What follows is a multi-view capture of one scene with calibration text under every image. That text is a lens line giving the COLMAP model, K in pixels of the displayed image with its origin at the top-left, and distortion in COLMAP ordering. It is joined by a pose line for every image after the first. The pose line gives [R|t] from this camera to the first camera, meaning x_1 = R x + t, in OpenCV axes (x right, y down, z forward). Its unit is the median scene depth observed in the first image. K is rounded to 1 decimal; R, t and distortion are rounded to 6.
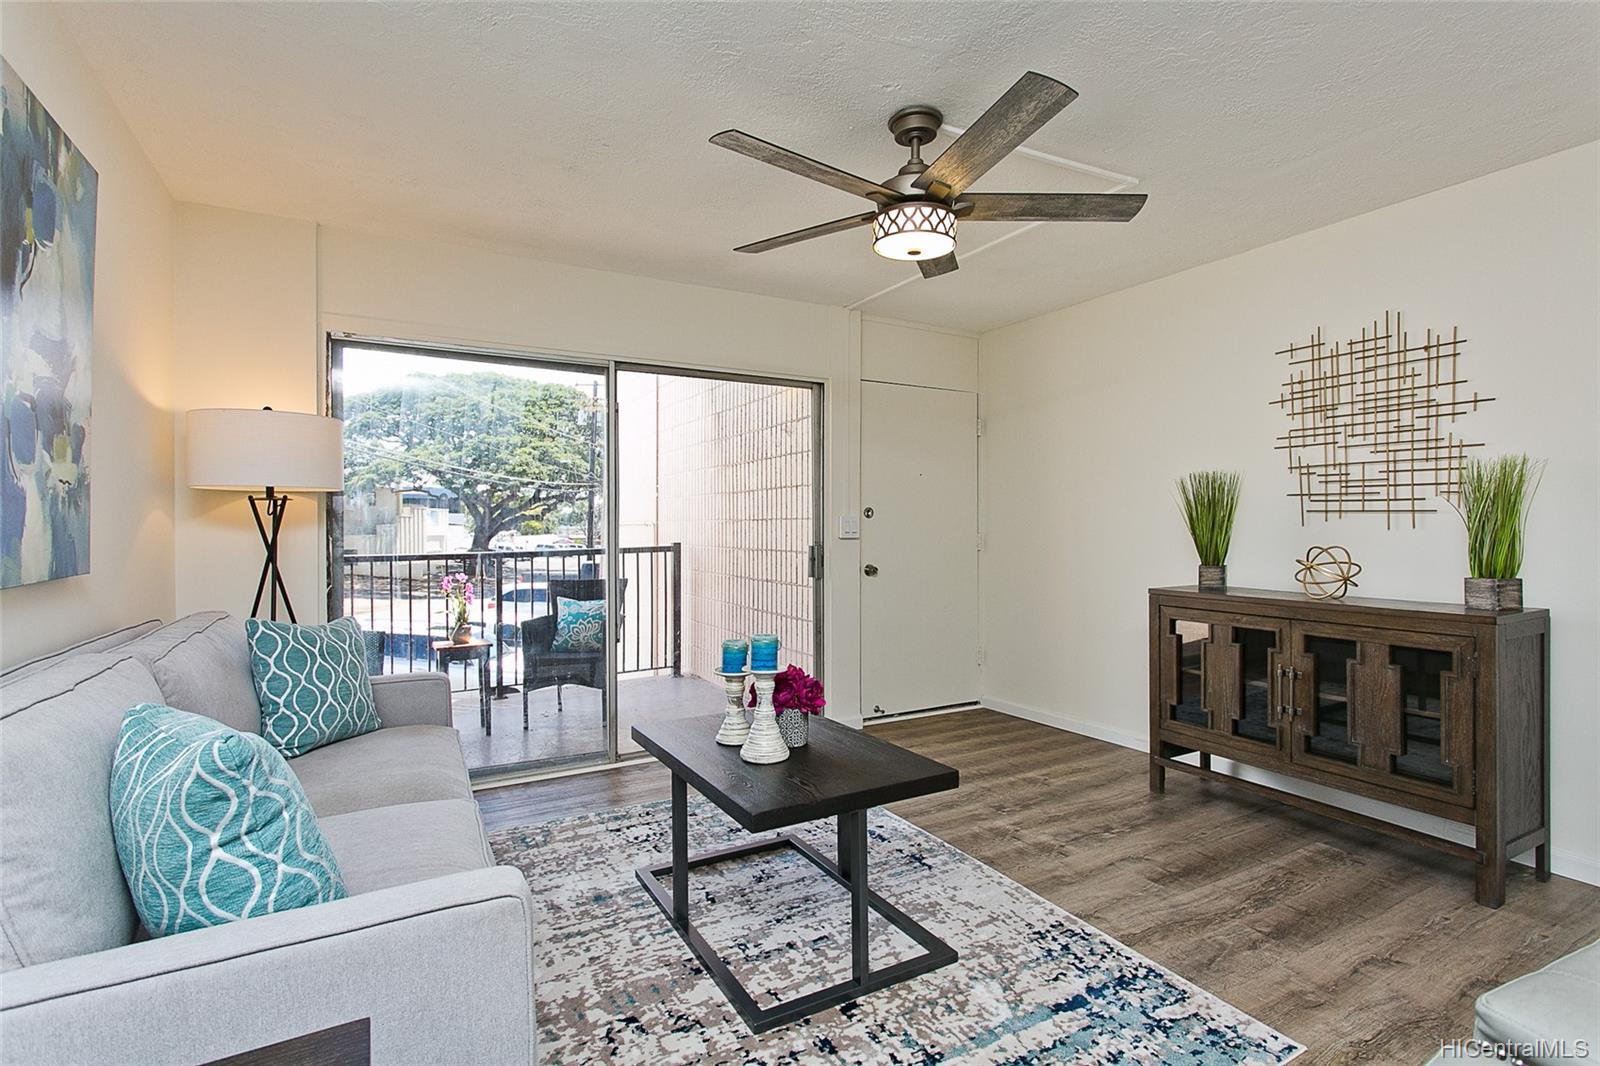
lens RADIAL K [[769.5, 0, 796.6], [0, 769.5, 529.2], [0, 0, 1]] dist [0.006772, -0.000125]
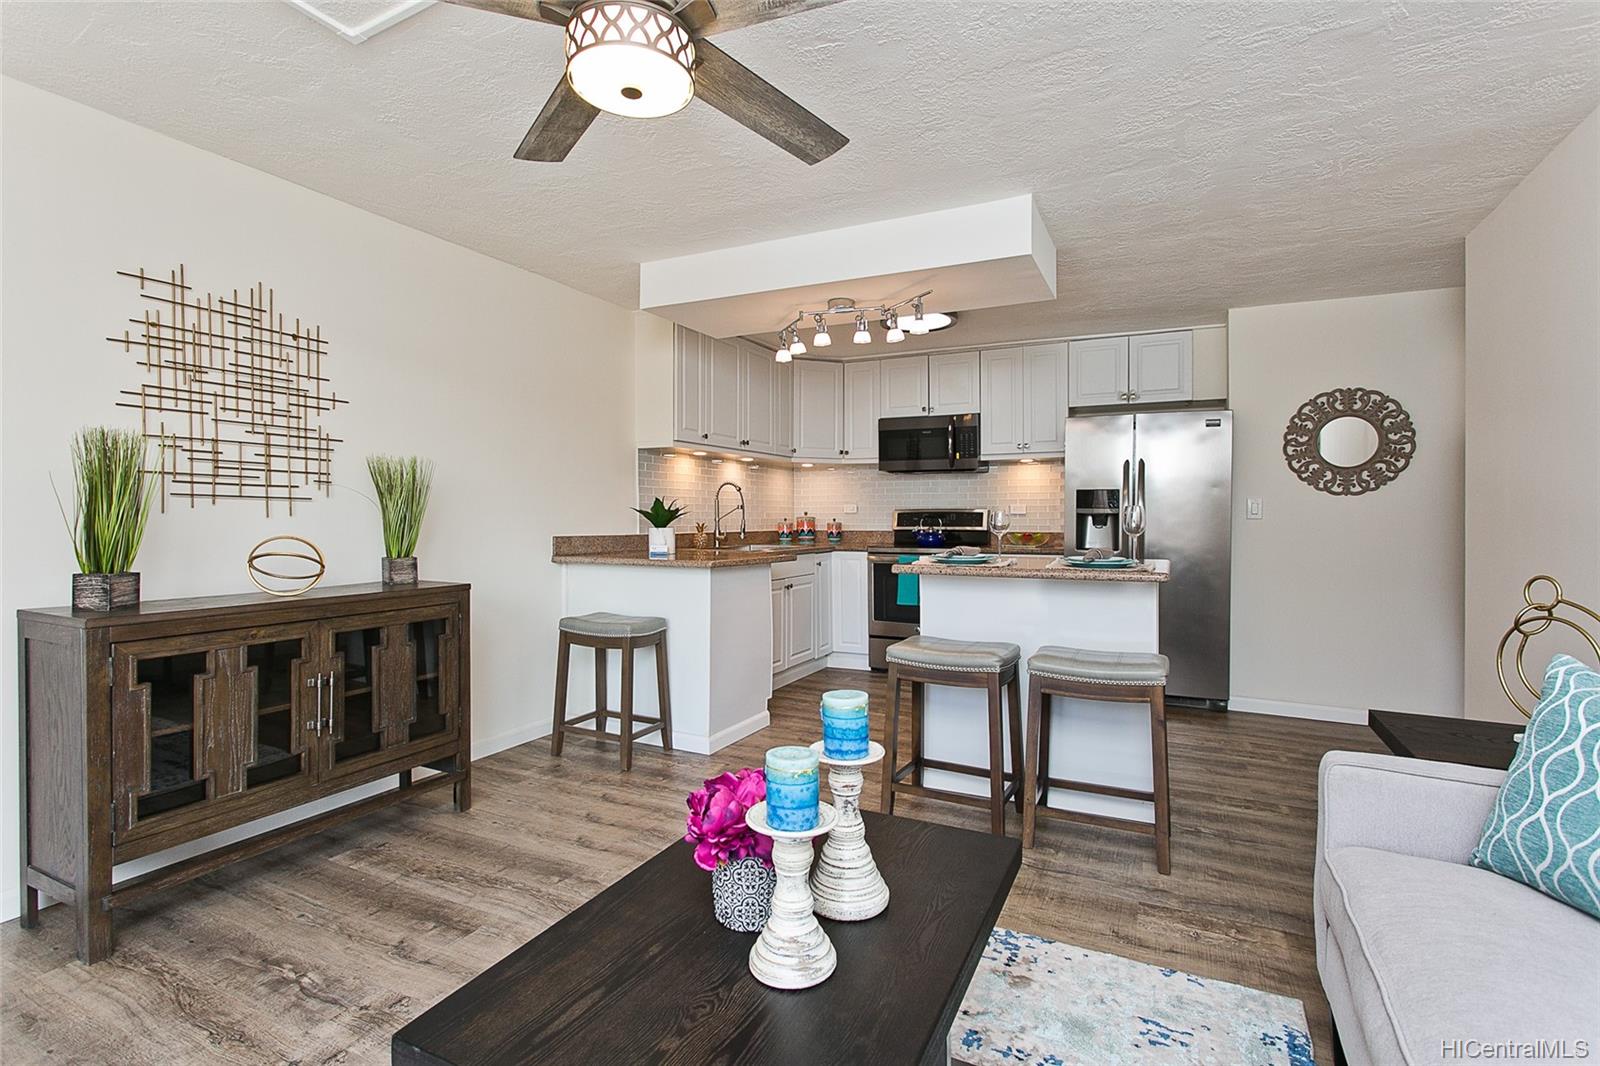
lens RADIAL K [[769.5, 0, 802.2], [0, 769.5, 515.9], [0, 0, 1]] dist [0.006772, -0.000125]
pose [[-0.574171, 0.002281, 0.818732, -0.371087], [0.005117, 0.999987, 0.000803, 0.001116], [-0.818720, 0.004651, -0.574175, 1.000916]]
